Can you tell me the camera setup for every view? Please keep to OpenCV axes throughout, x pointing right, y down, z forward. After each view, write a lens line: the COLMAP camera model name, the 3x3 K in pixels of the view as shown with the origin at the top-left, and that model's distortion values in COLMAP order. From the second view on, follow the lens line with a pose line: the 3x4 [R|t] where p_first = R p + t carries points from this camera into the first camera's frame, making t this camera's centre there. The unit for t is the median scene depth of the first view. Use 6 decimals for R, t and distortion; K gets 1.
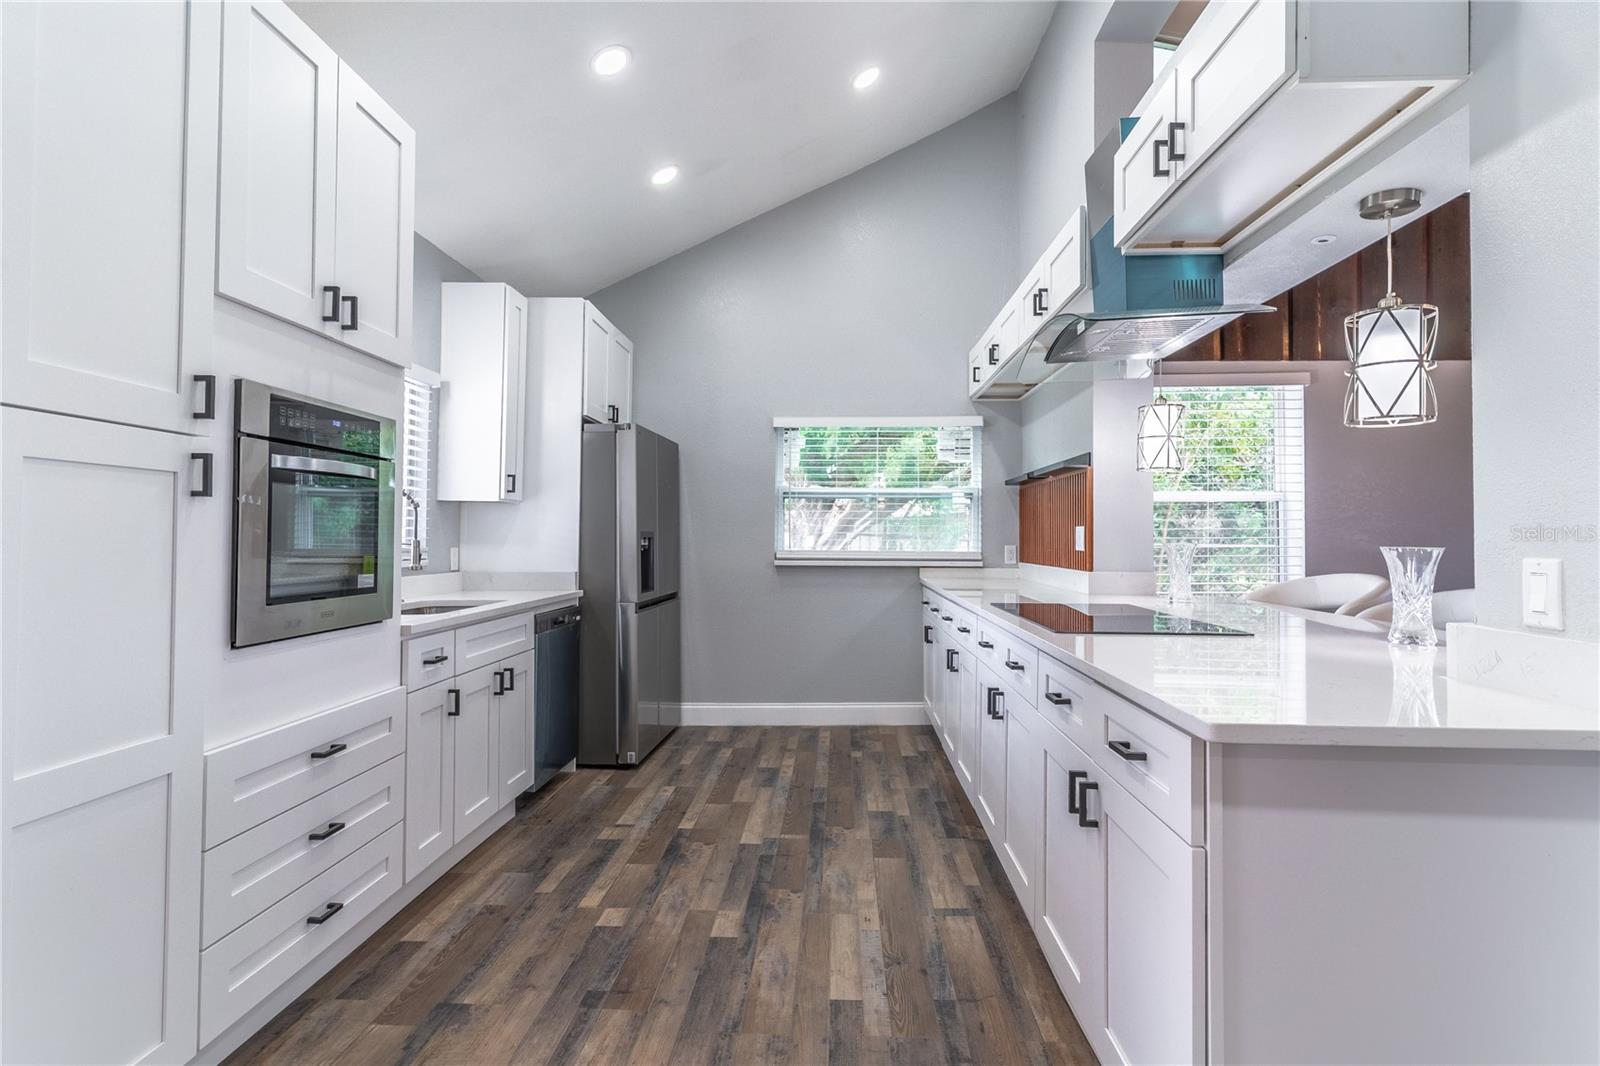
lens RADIAL K [[777.9, 0, 805.4], [0, 777.9, 519.9], [0, 0, 1]] dist [0.001474, 0.000176]
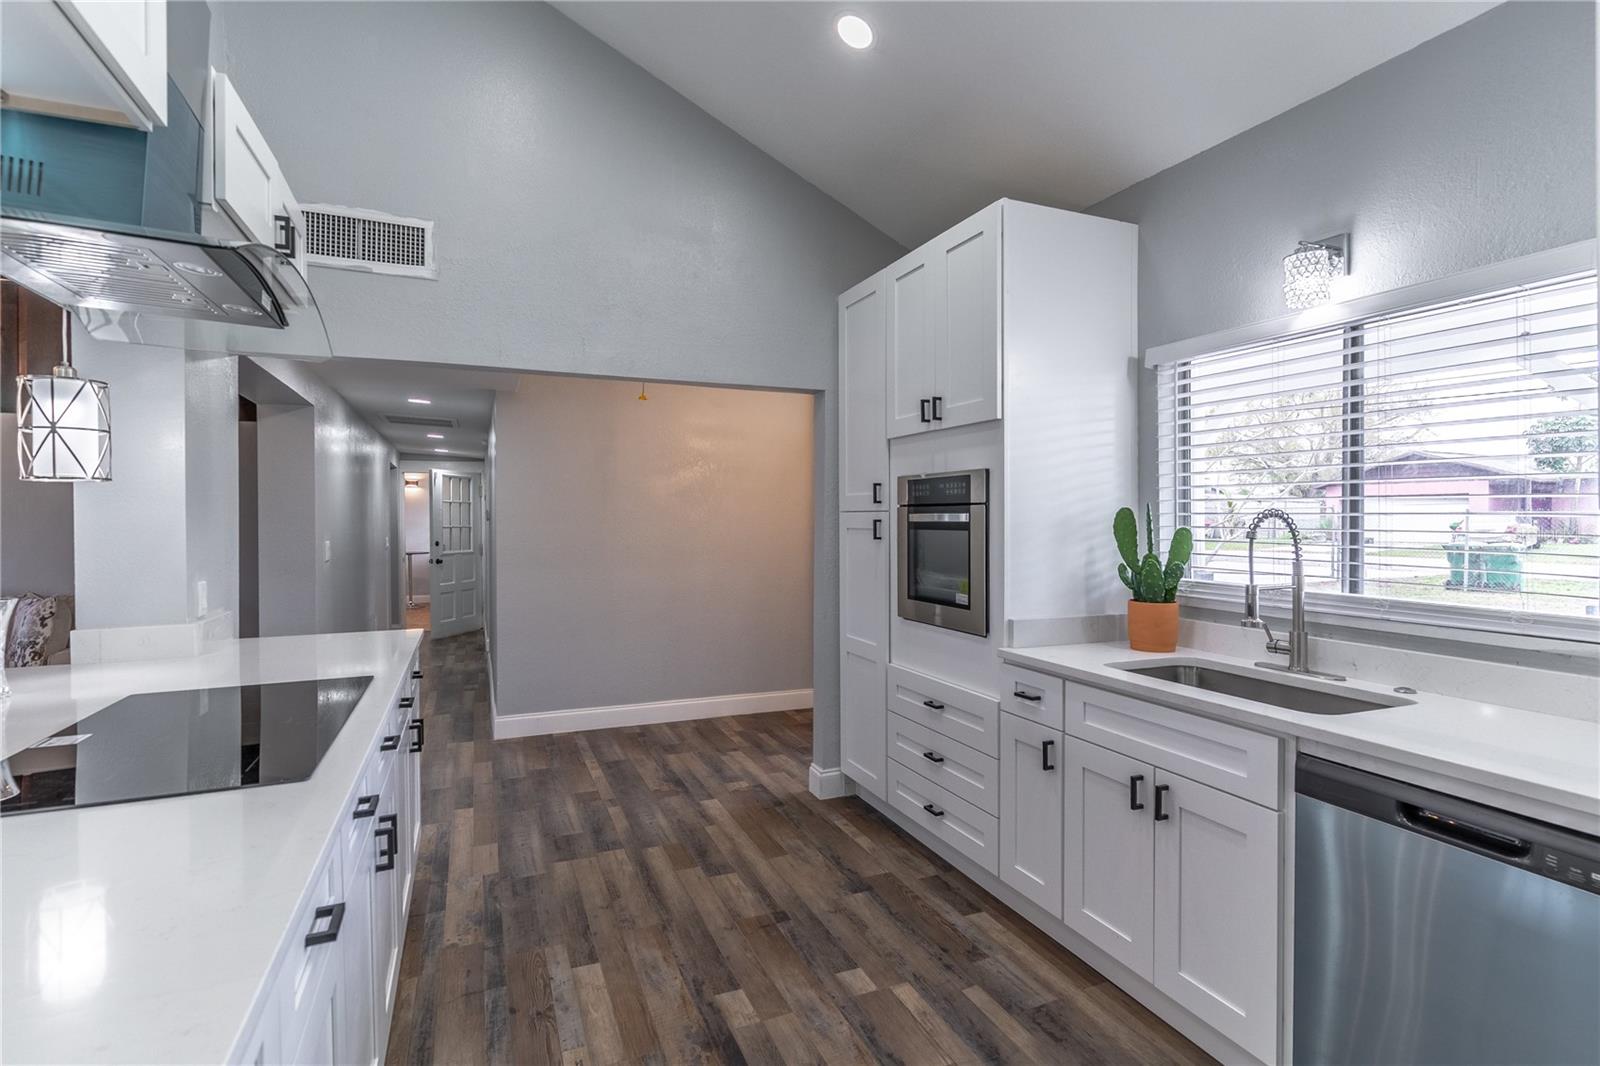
lens RADIAL K [[766.0, 0, 797.0], [0, 766.0, 524.7], [0, 0, 1]] dist [0.003448, 0.000660]
pose [[-0.904470, 0.003594, -0.426523, 0.178167], [0.010081, 0.999865, -0.012952, -0.024540], [0.426419, -0.016014, -0.904384, 1.529140]]
